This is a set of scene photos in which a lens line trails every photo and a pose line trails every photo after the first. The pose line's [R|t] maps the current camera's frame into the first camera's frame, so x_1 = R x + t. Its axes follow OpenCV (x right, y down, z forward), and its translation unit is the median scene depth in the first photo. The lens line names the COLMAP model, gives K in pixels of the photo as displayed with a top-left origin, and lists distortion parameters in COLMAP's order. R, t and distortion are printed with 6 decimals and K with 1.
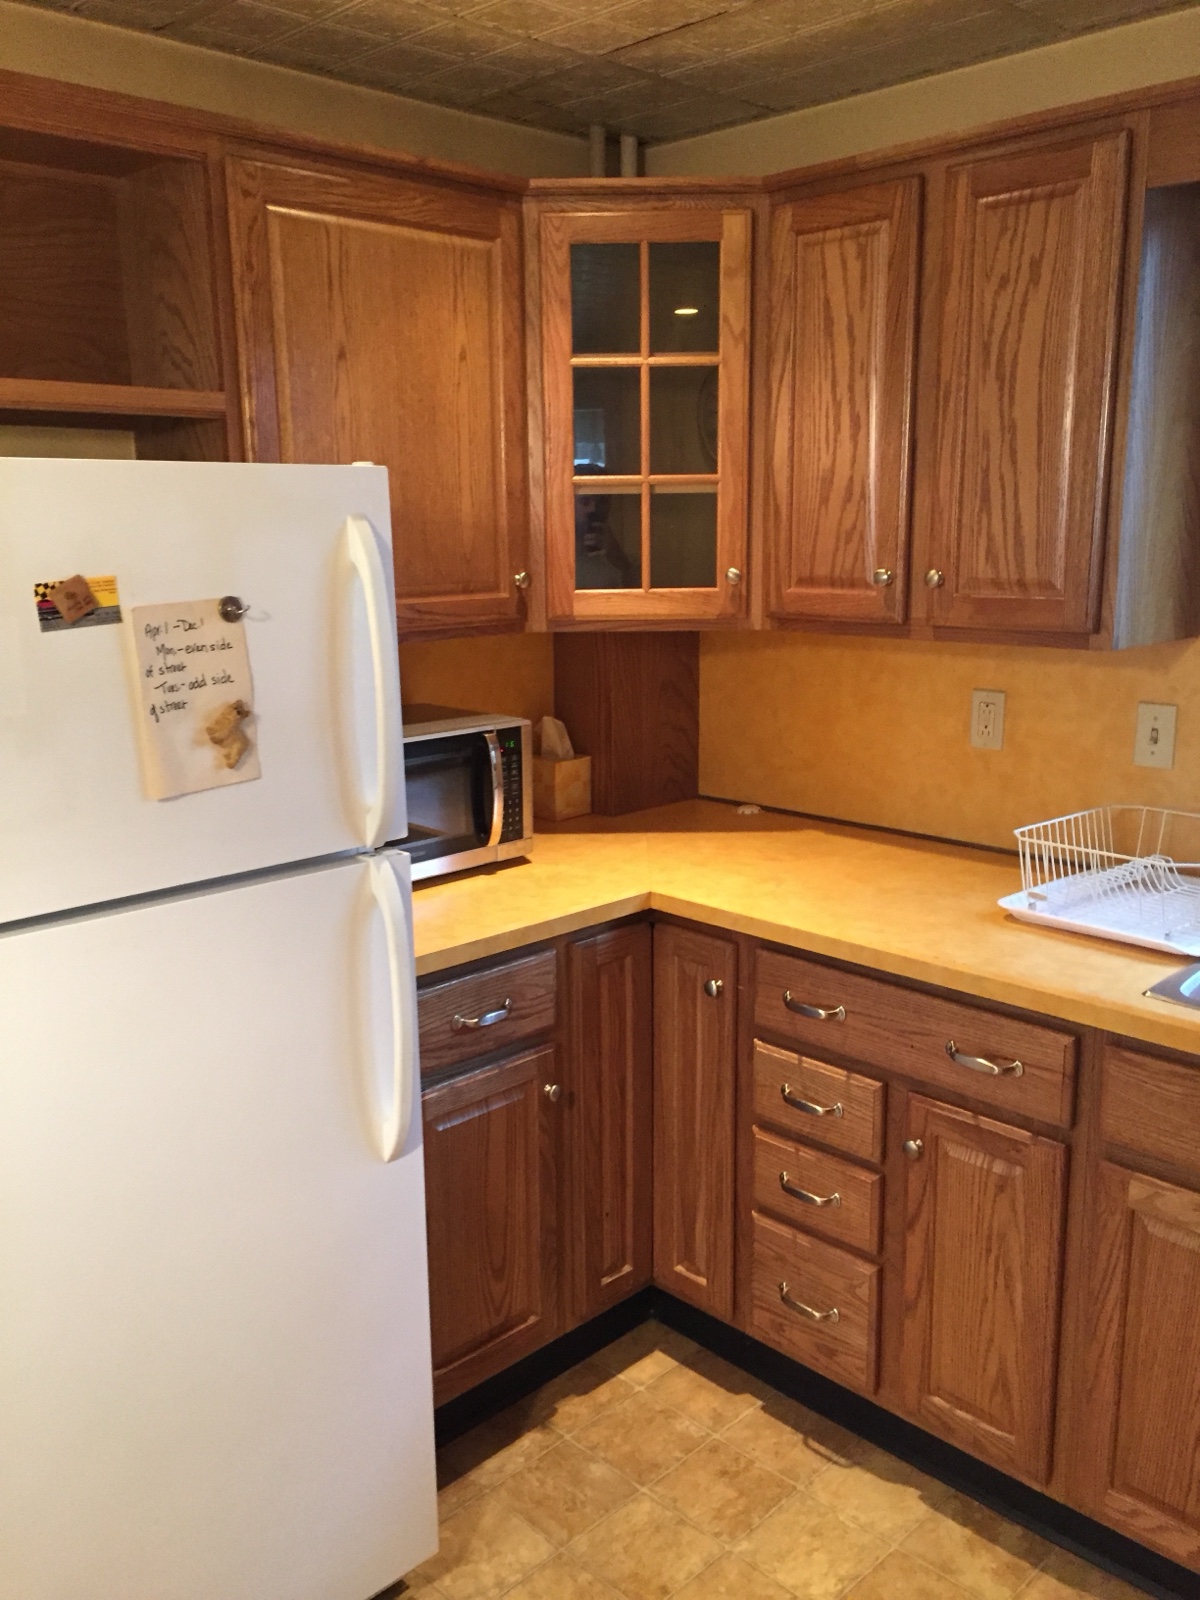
lens RADIAL K [[1365.4, 0, 600.0], [0, 1365.4, 800.0], [0, 0, 1]] dist [0.101076, -0.132657]
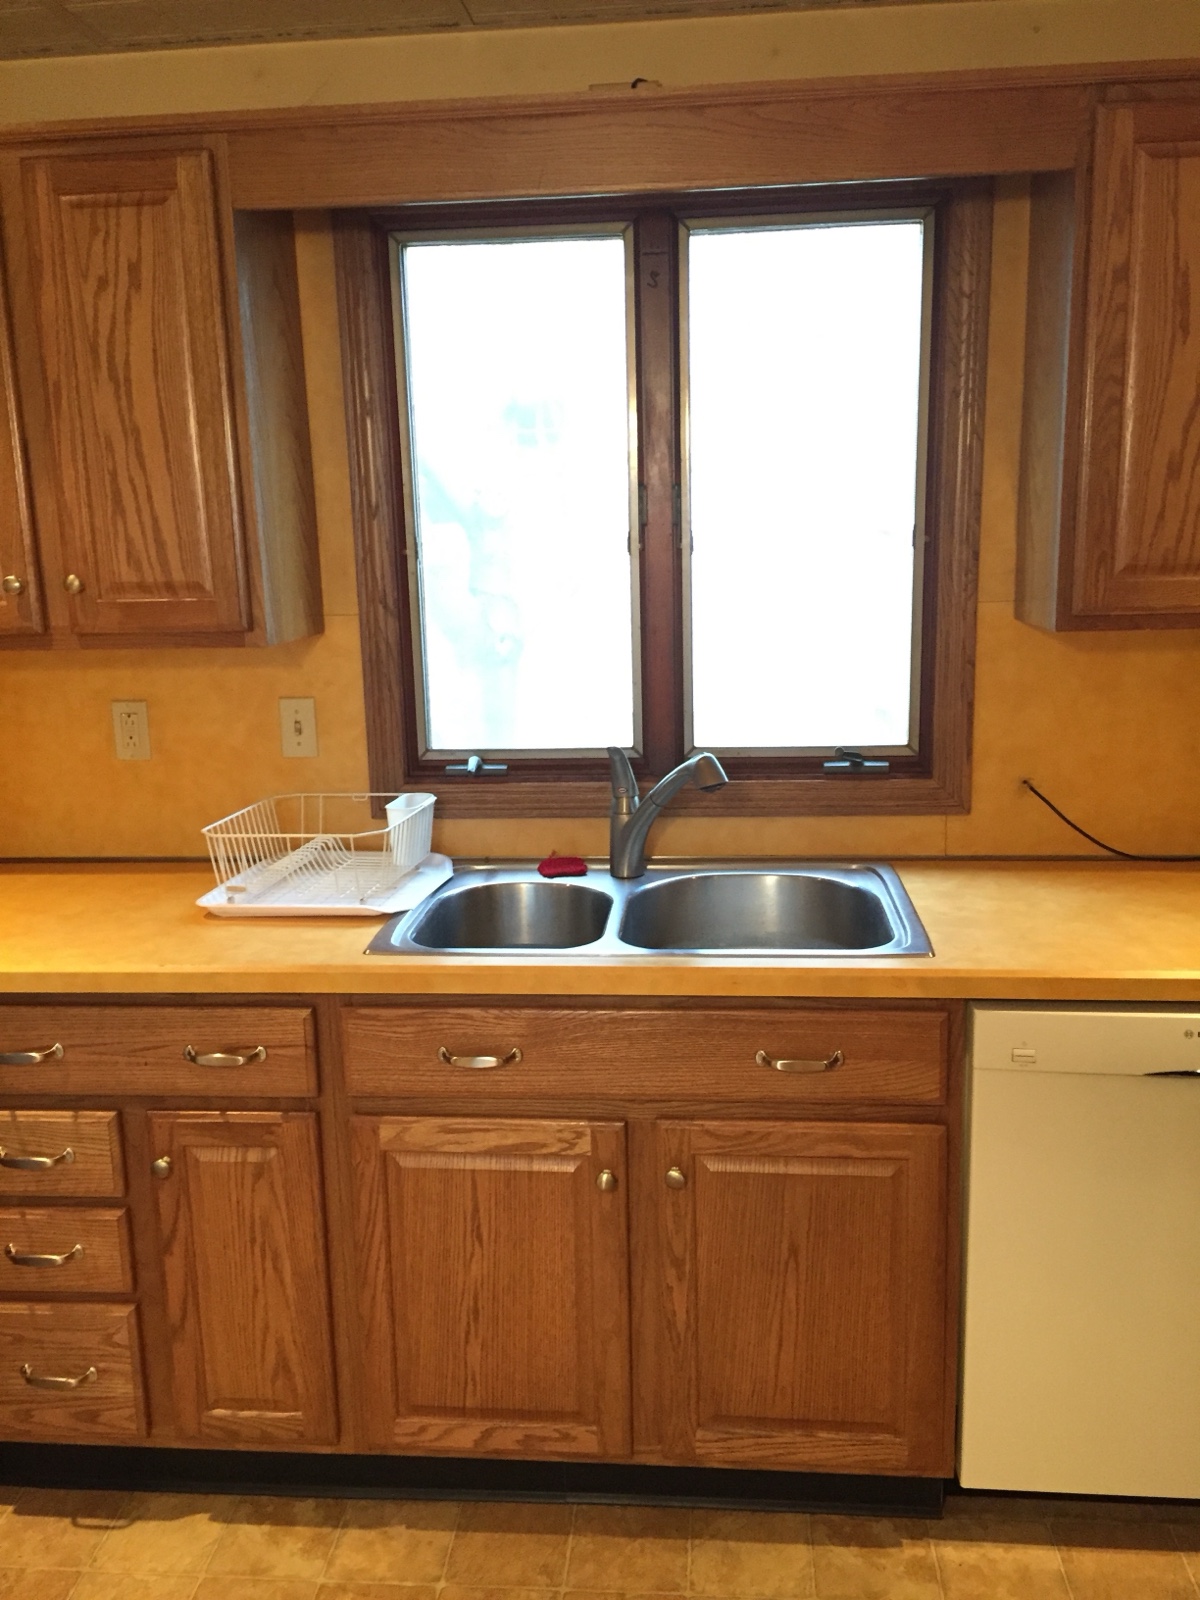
lens RADIAL K [[1365.4, 0, 600.0], [0, 1365.4, 800.0], [0, 0, 1]] dist [0.101076, -0.132657]
pose [[0.761996, -0.130978, 0.634198, -0.116670], [0.147597, 0.988683, 0.026848, 0.017163], [-0.630537, 0.073148, 0.772705, 0.037026]]
